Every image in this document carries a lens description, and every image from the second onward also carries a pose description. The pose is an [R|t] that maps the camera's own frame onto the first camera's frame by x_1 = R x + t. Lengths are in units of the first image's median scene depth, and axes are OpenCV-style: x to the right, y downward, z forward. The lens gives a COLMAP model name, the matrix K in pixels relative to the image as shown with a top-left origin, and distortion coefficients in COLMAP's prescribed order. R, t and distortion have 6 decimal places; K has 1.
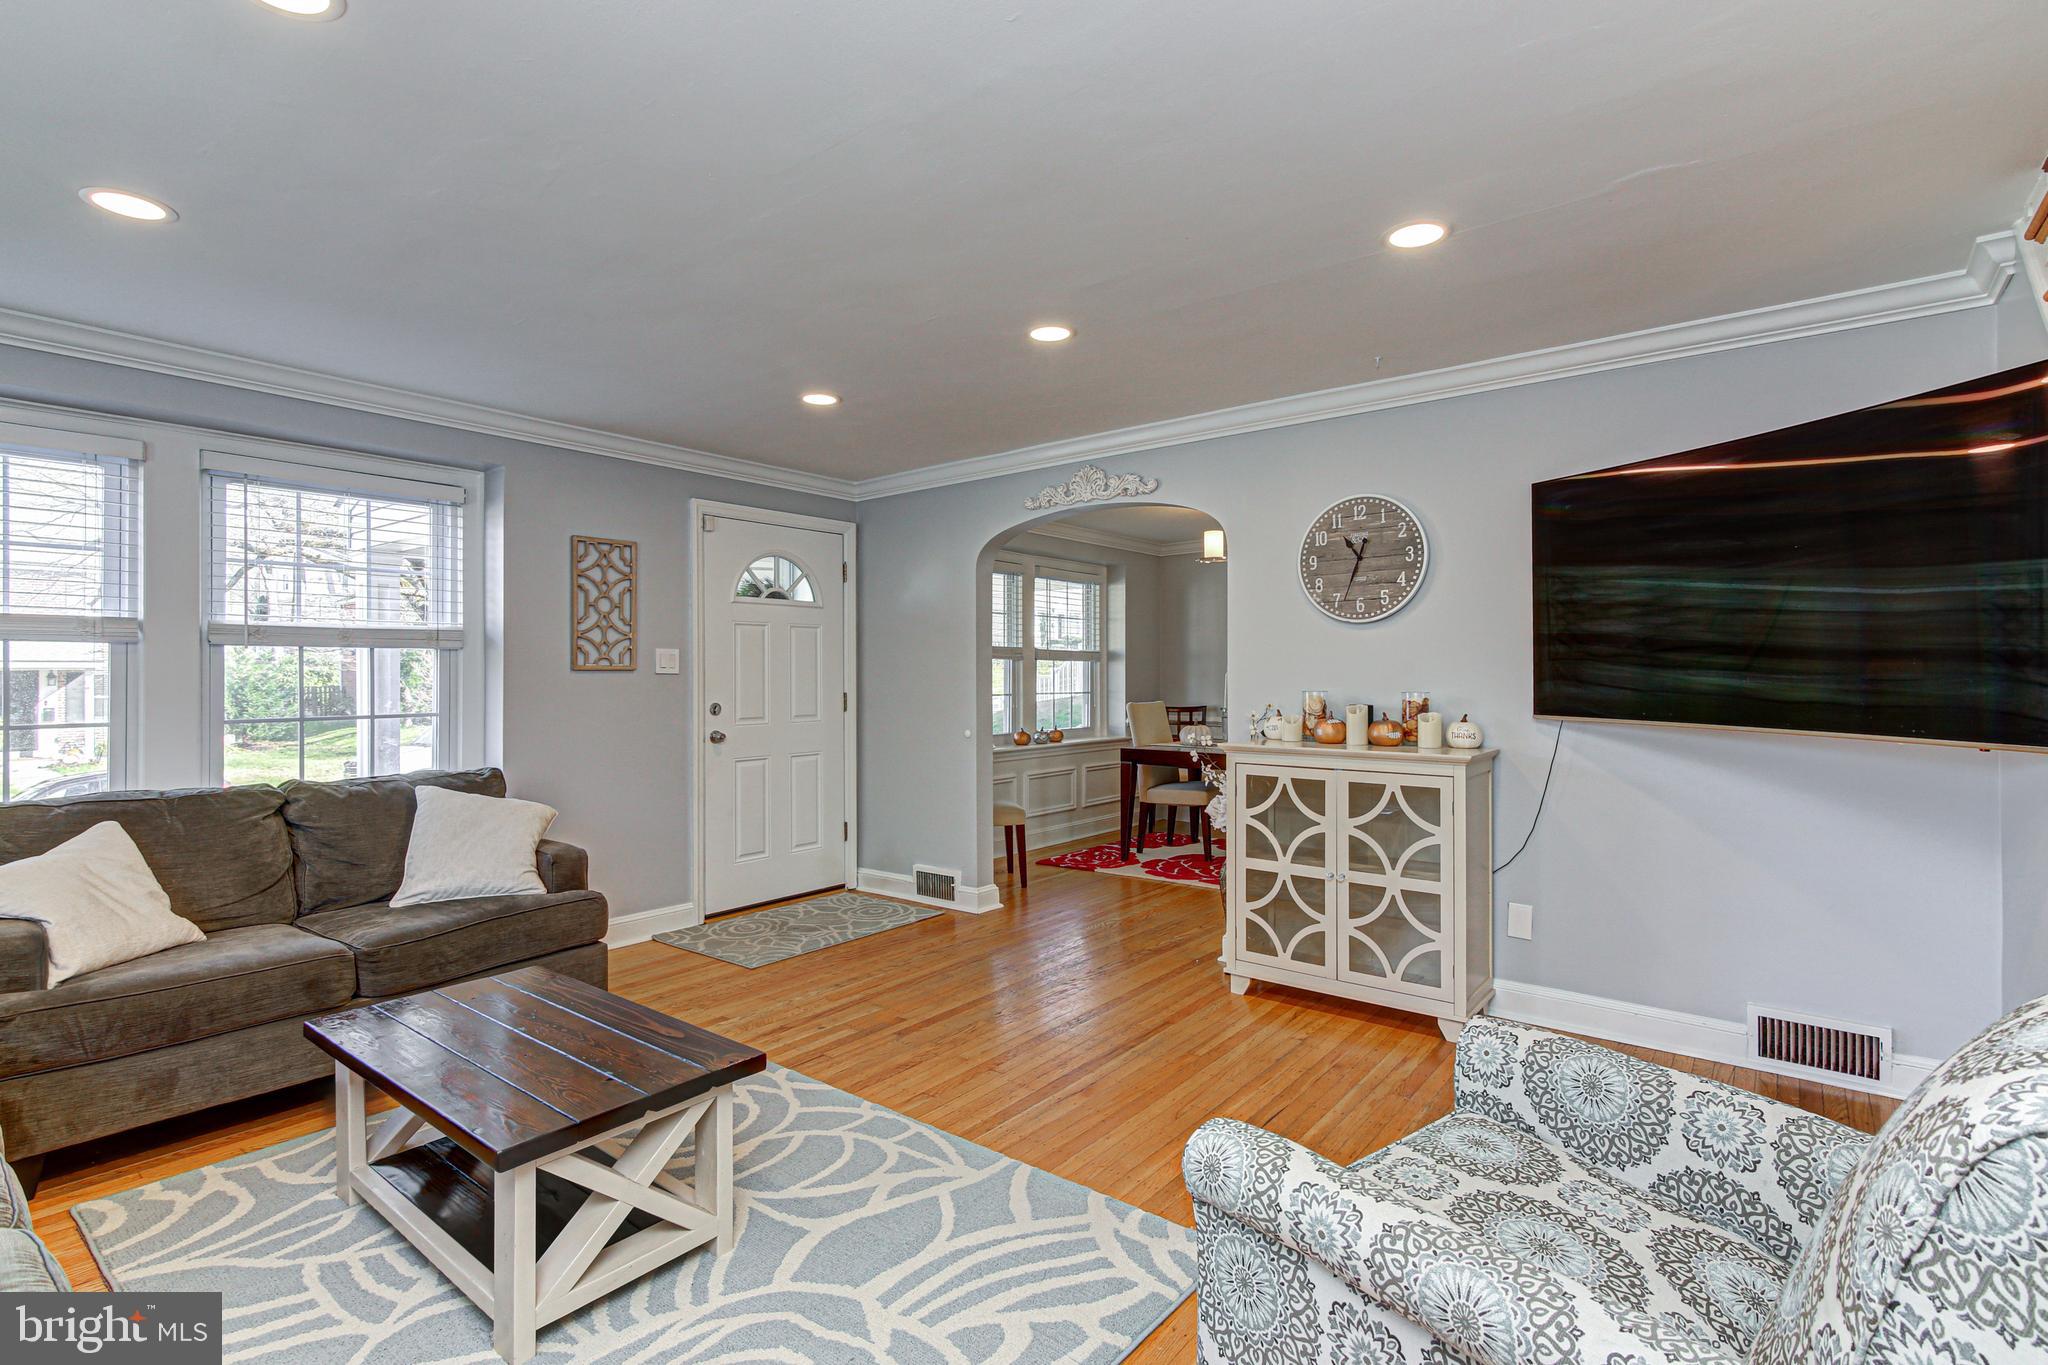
lens RADIAL K [[973.6, 0, 1020.1], [0, 973.6, 664.1], [0, 0, 1]] dist [-0.000729, -0.000027]
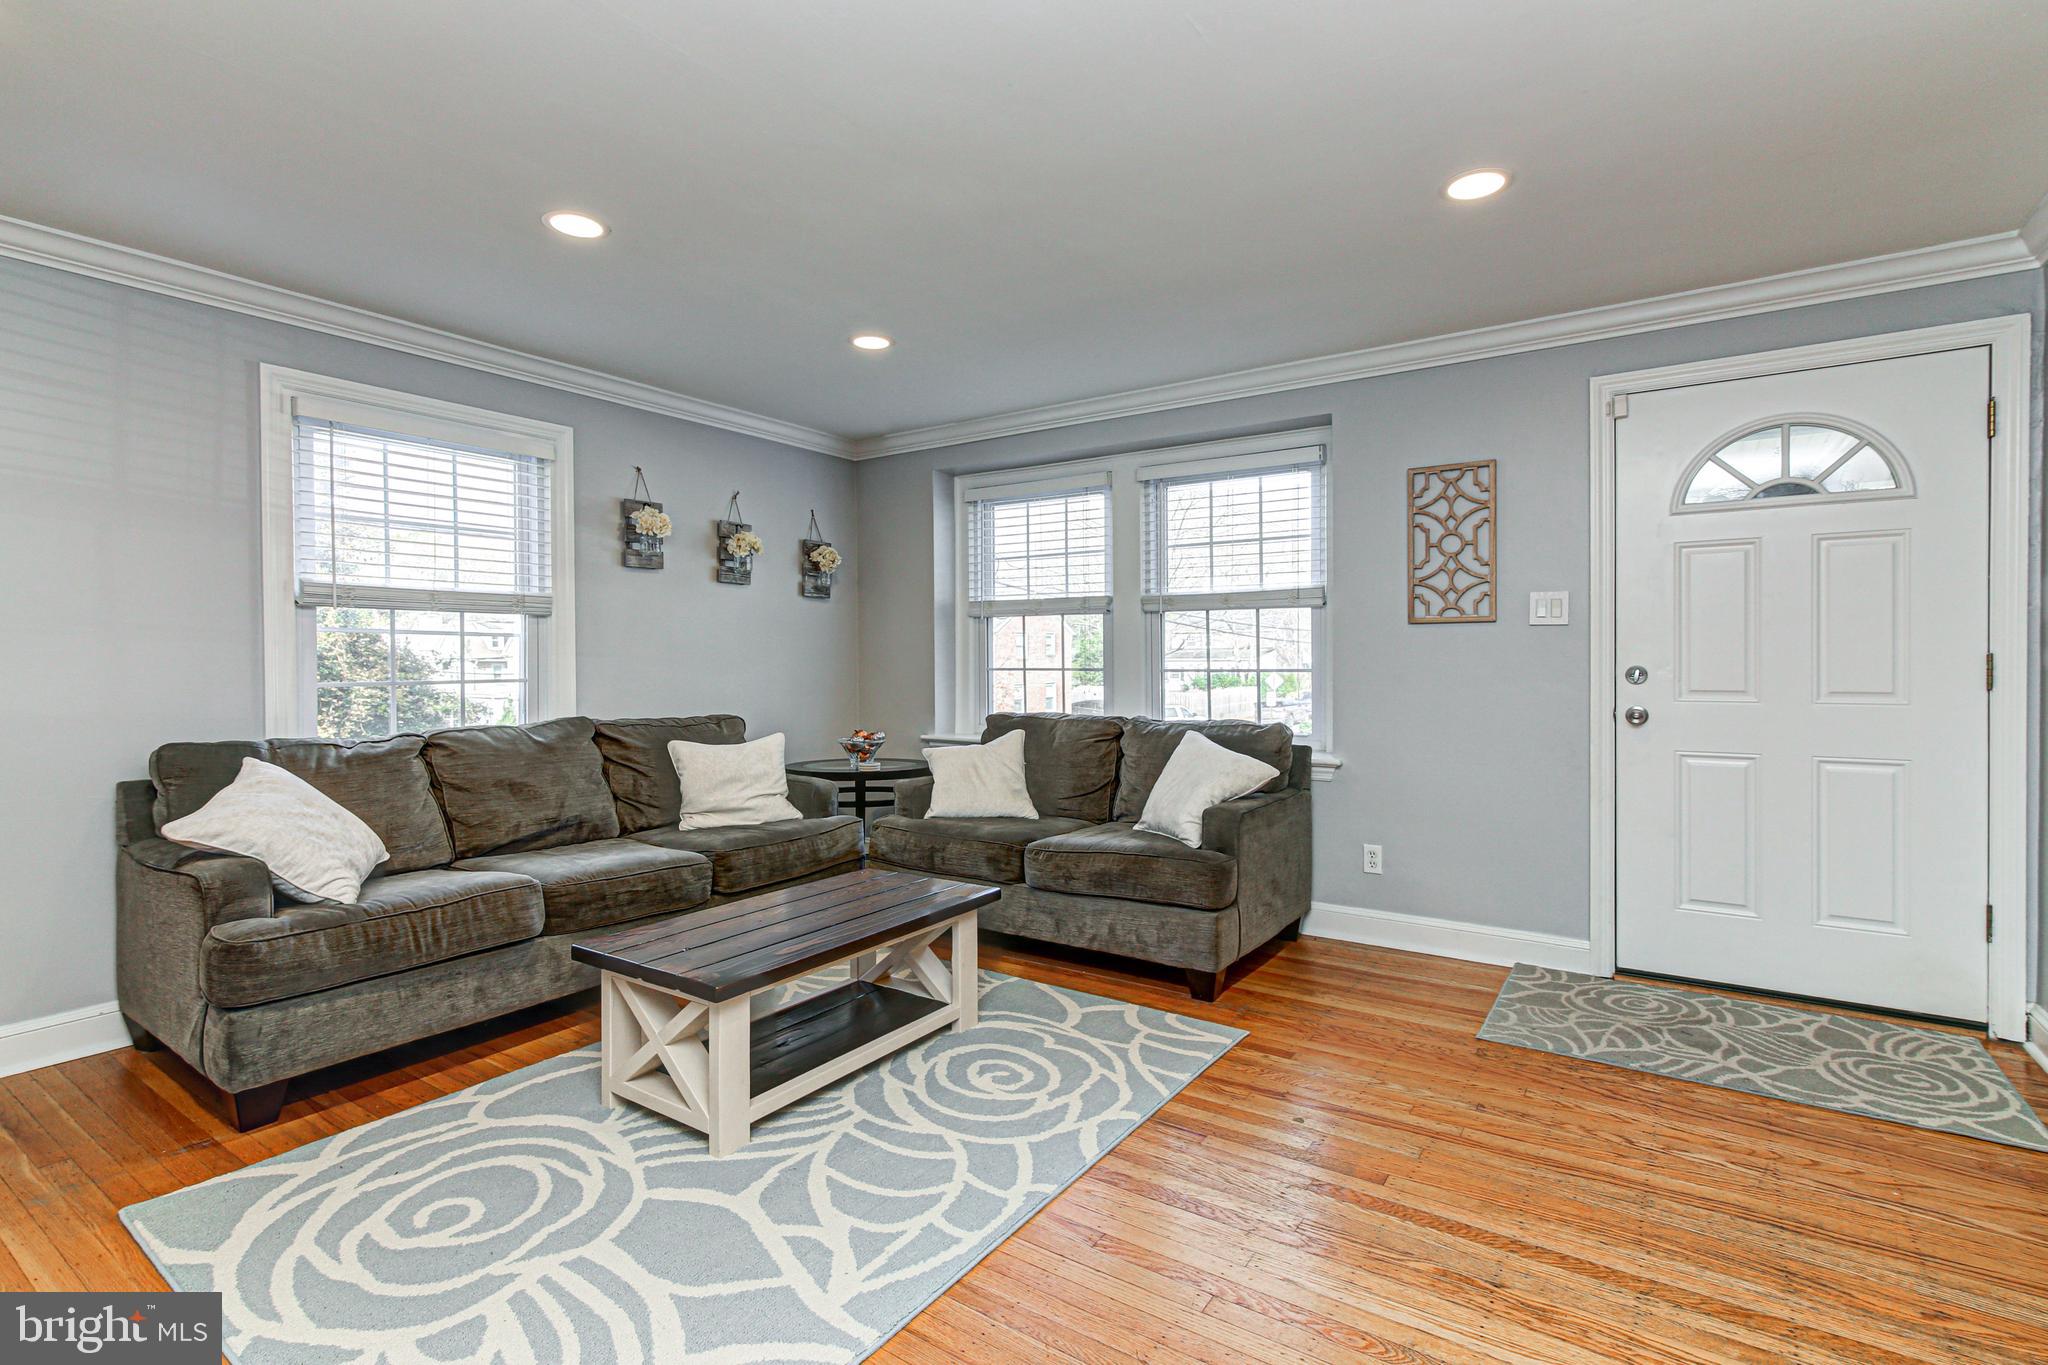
lens RADIAL K [[928.3, 0, 1024.0], [0, 928.3, 658.2], [0, 0, 1]] dist [0.002070, 0.000324]
pose [[0.085553, 0.004181, -0.996325, 0.342830], [0.017079, 0.999838, 0.005662, 0.027069], [0.996187, -0.017501, 0.085468, 0.583856]]
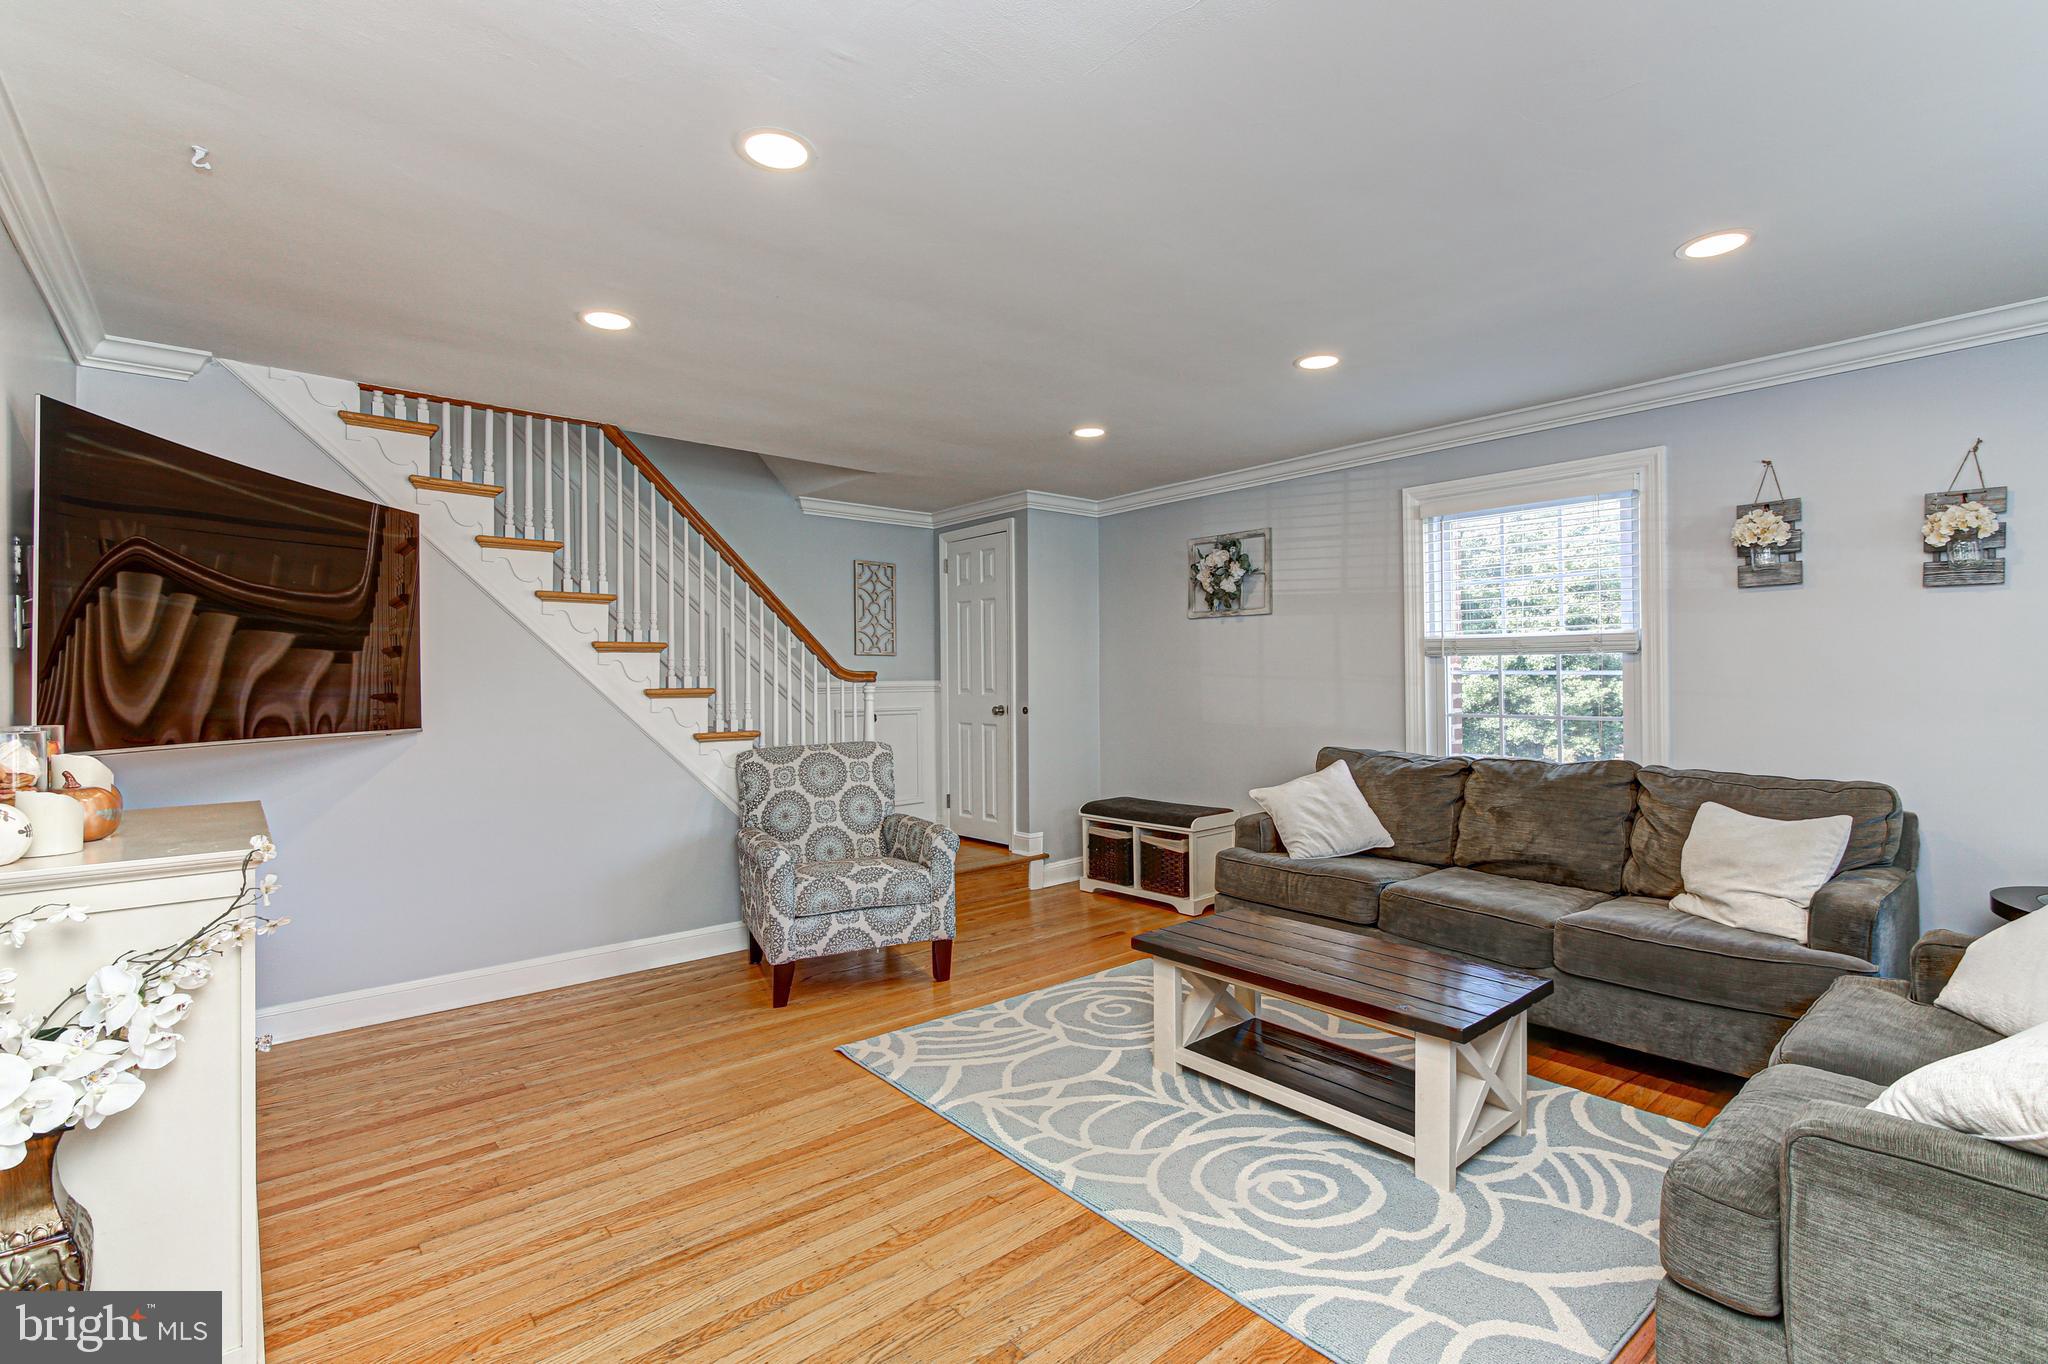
lens RADIAL K [[973.6, 0, 1020.1], [0, 973.6, 663.6], [0, 0, 1]] dist [-0.000729, -0.000027]
pose [[-0.981749, 0.015818, 0.189521, -0.178545], [0.010745, 0.999557, -0.027762, 0.013085], [-0.189876, -0.025219, -0.981484, 1.165385]]
